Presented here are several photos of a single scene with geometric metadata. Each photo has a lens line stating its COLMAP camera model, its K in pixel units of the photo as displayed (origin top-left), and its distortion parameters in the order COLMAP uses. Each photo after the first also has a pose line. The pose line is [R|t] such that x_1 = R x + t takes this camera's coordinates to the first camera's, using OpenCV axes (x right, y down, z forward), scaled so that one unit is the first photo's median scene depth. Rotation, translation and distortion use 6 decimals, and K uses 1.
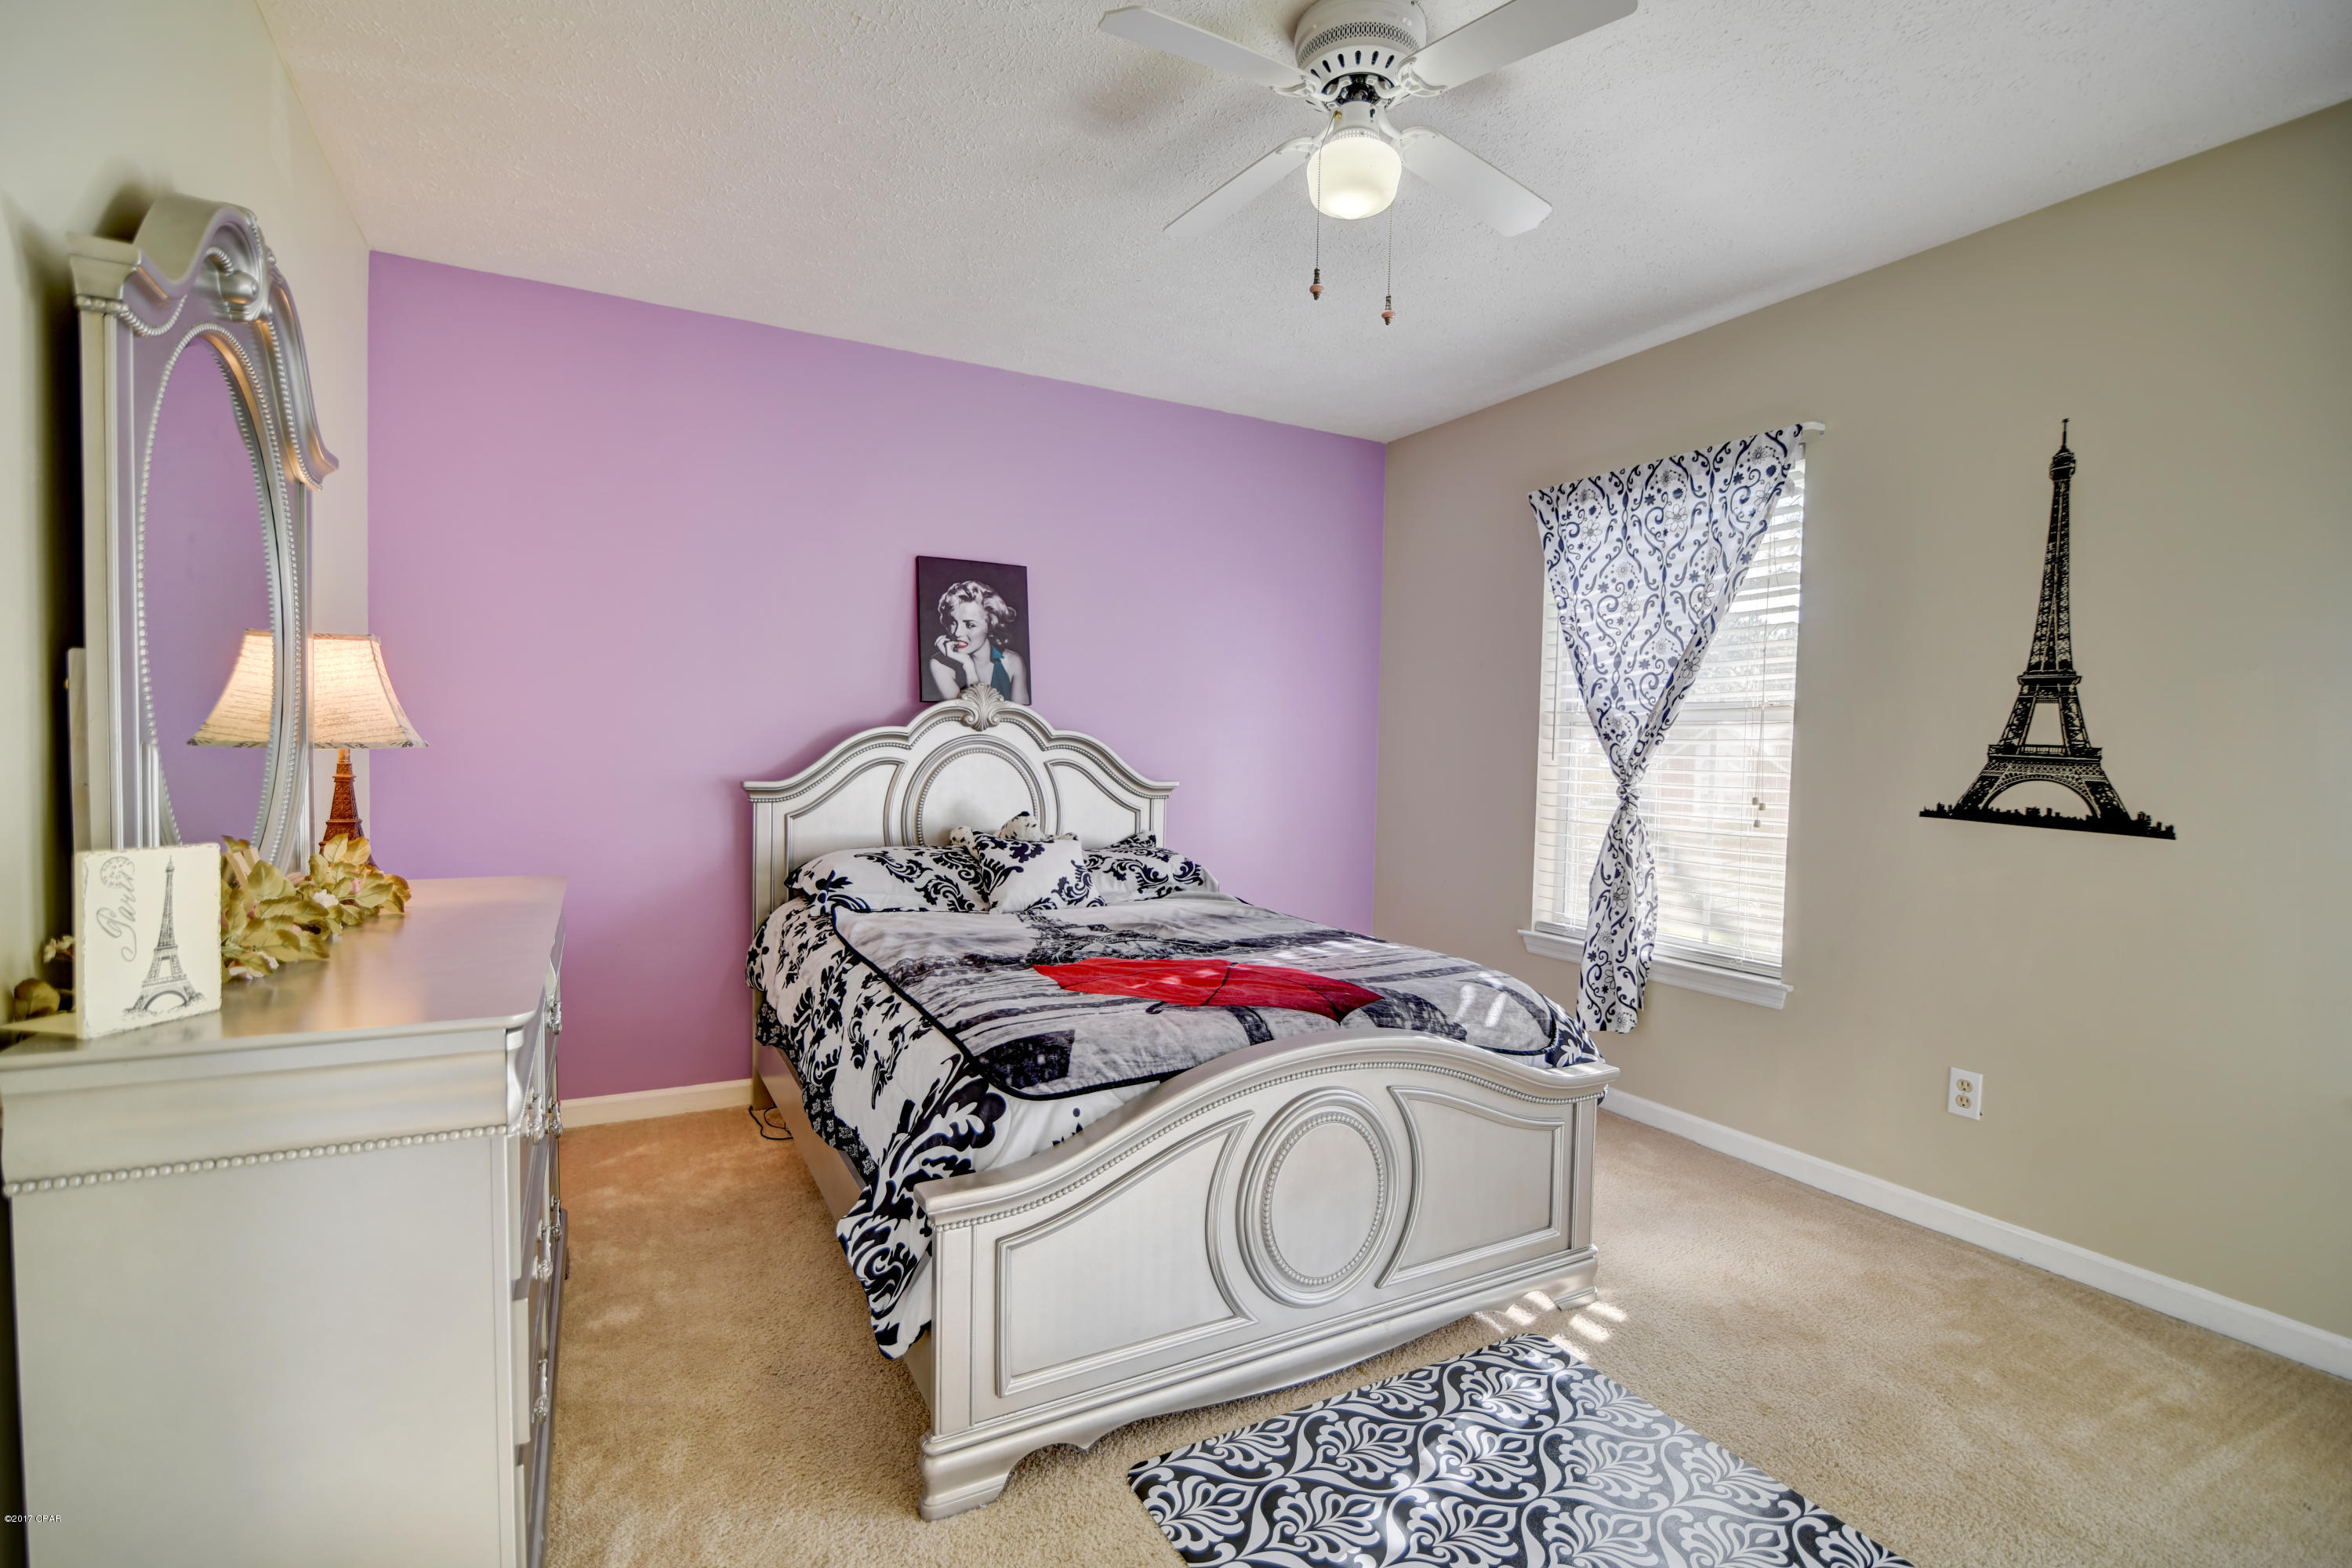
lens RADIAL K [[1083.3, 0, 1160.3], [0, 1083.3, 792.6], [0, 0, 1]] dist [-0.019003, 0.001068]
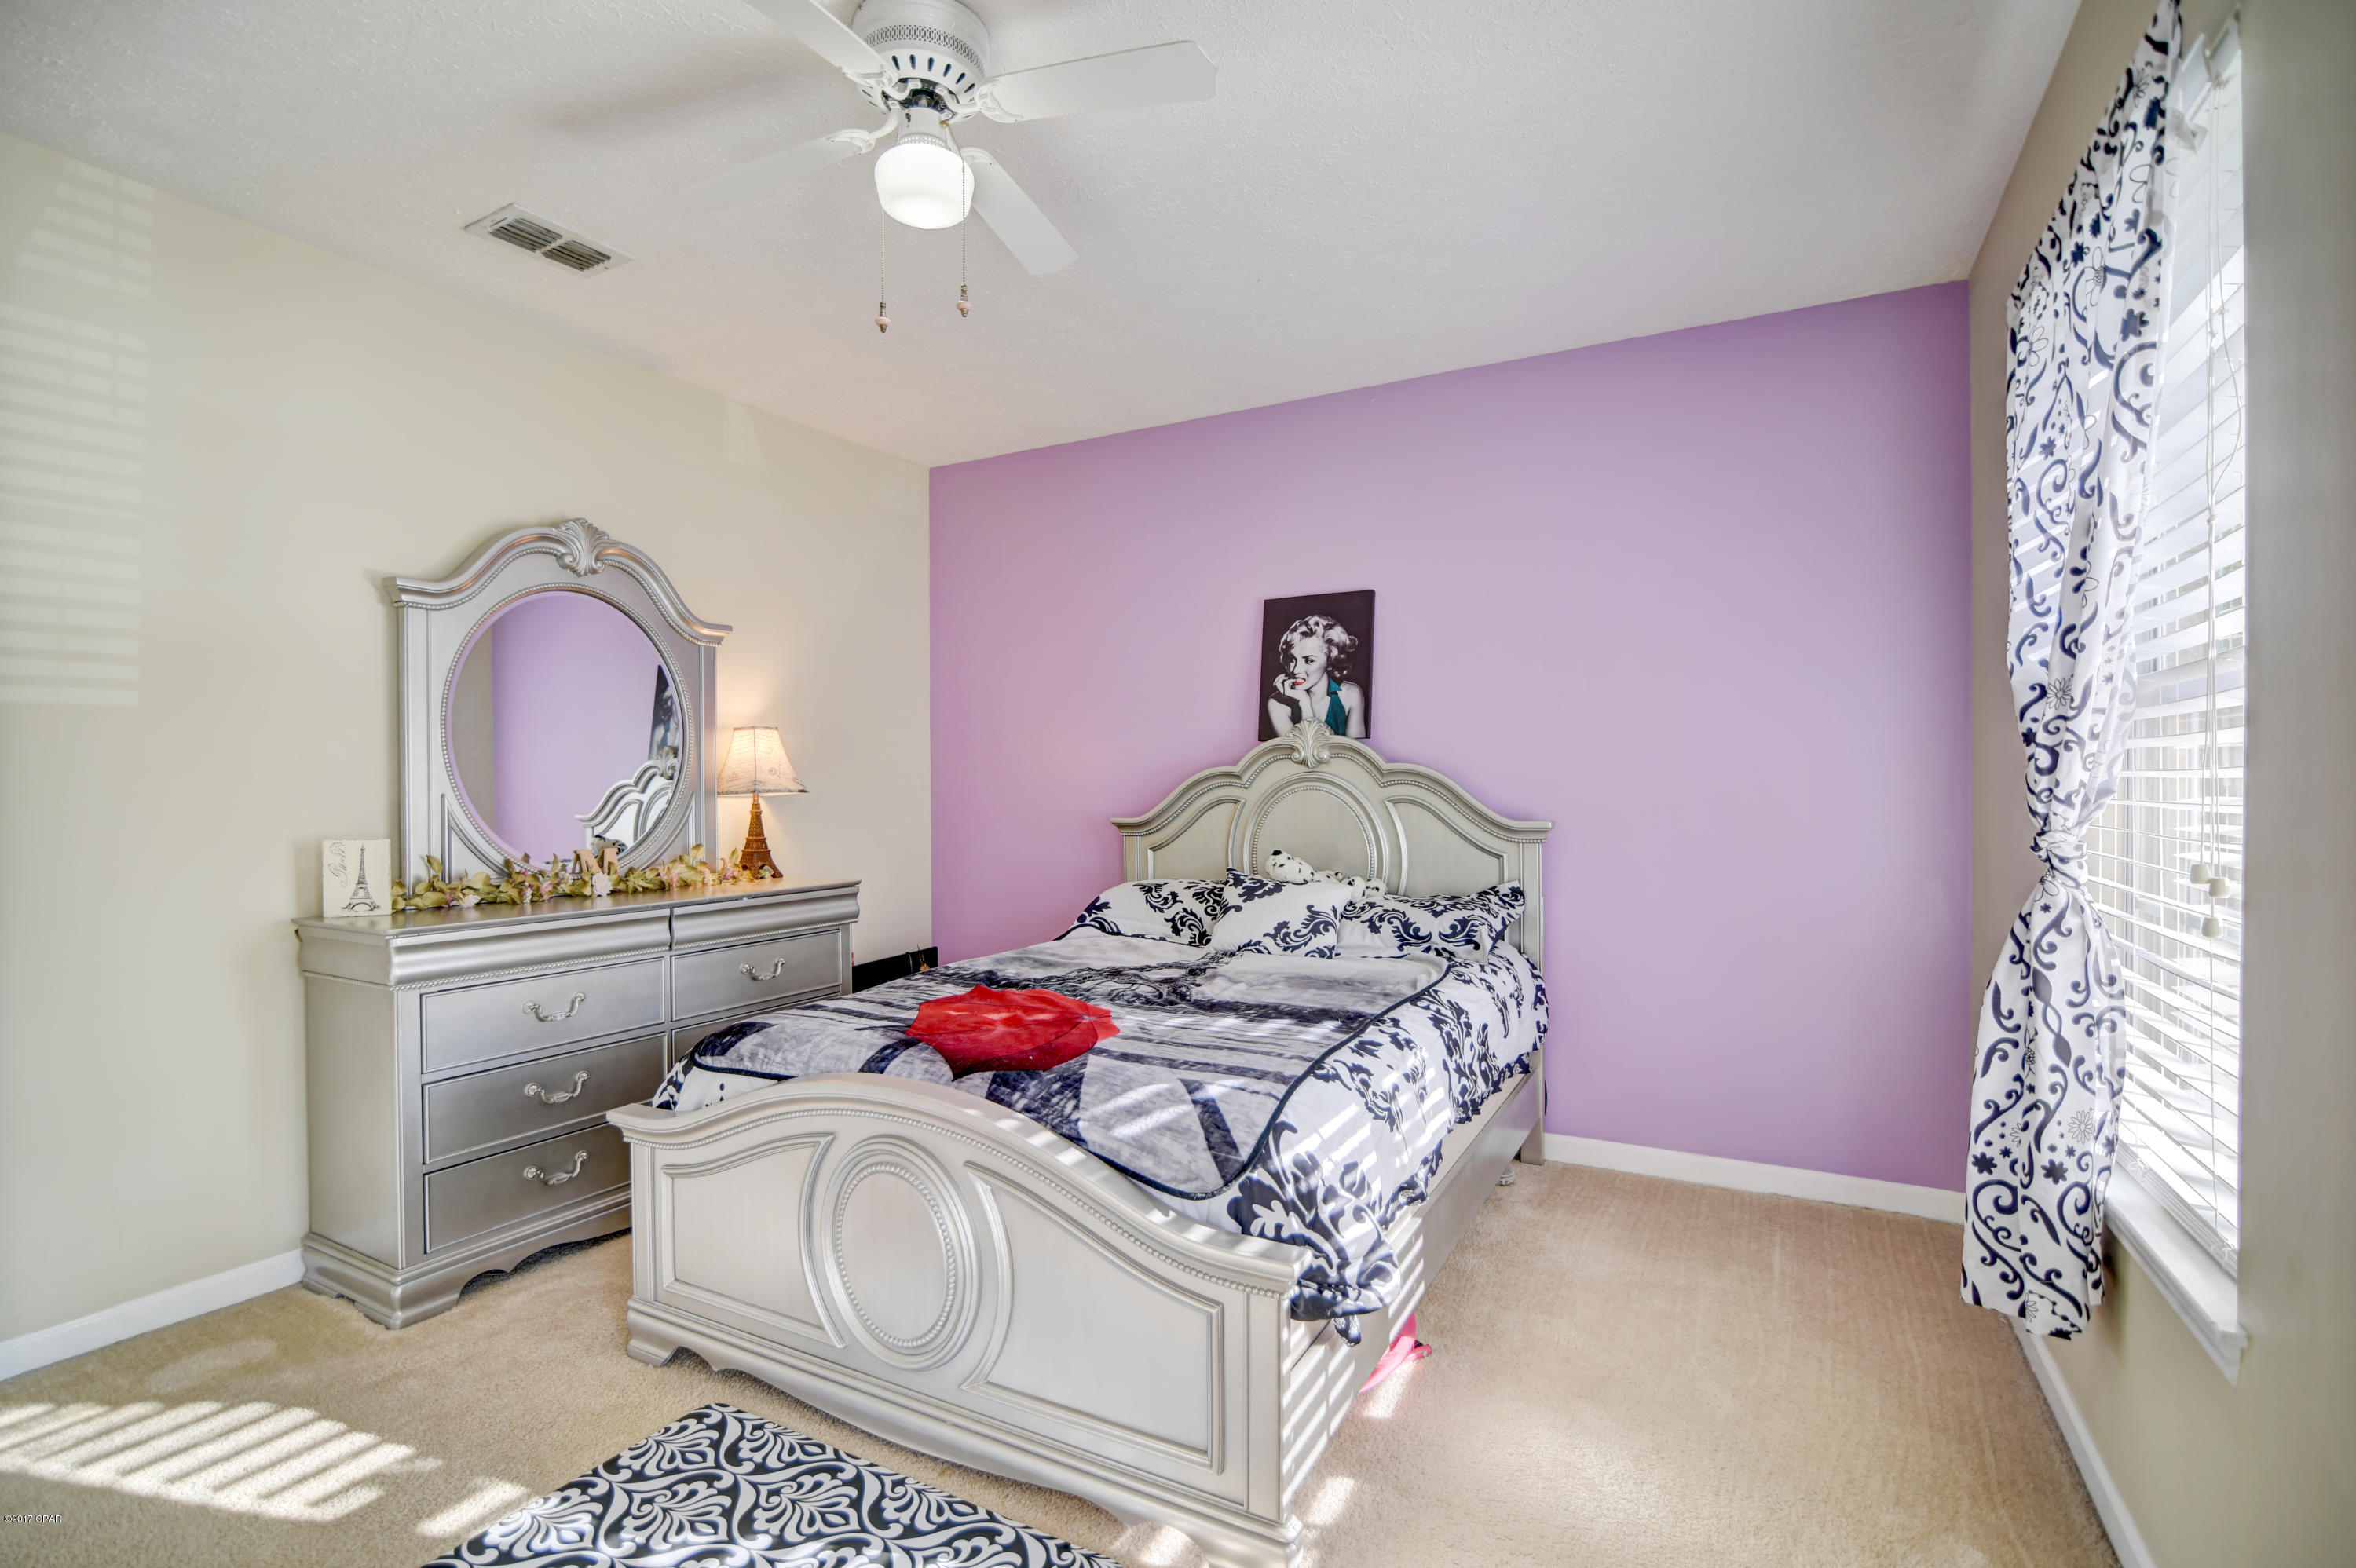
lens RADIAL K [[1085.1, 0, 1162.3], [0, 1085.1, 792.6], [0, 0, 1]] dist [-0.019003, 0.001068]
pose [[0.539525, -0.014590, -0.841843, 0.659626], [-0.017761, 0.999430, -0.028704, -0.004647], [0.841782, 0.030439, 0.538959, 0.408281]]
